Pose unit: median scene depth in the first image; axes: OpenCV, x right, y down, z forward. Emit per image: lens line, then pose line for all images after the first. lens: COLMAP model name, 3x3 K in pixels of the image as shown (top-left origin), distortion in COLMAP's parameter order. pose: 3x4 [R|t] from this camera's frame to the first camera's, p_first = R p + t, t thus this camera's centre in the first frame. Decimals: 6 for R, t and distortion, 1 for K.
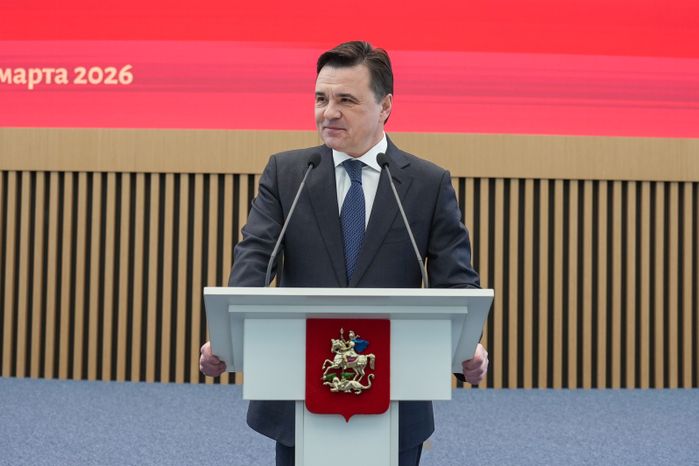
lens RADIAL K [[1379.6, 0, 360.7], [0, 1379.6, 144.5], [0, 0, 1]] dist [0.050764, 0.091467]
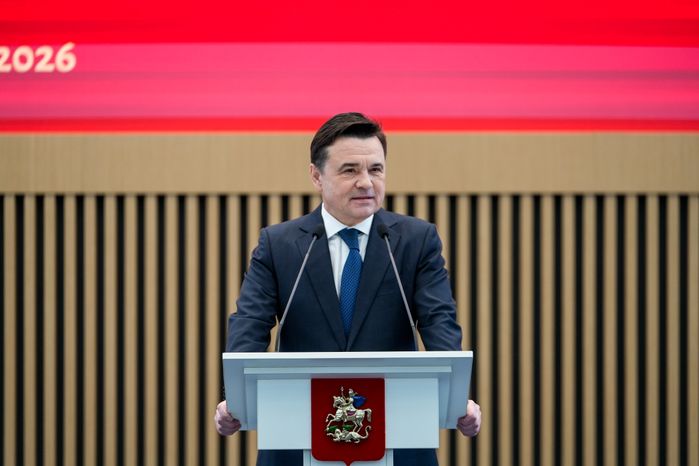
lens RADIAL K [[2959.9, 0, 349.5], [0, 2959.9, 233.0], [0, 0, 1]] dist [-0.054485, 2.581085]
pose [[0.999189, -0.016326, -0.036818, 0.078861], [0.018622, 0.997846, 0.062901, -0.138049], [0.035711, -0.063535, 0.997340, -1.338612]]
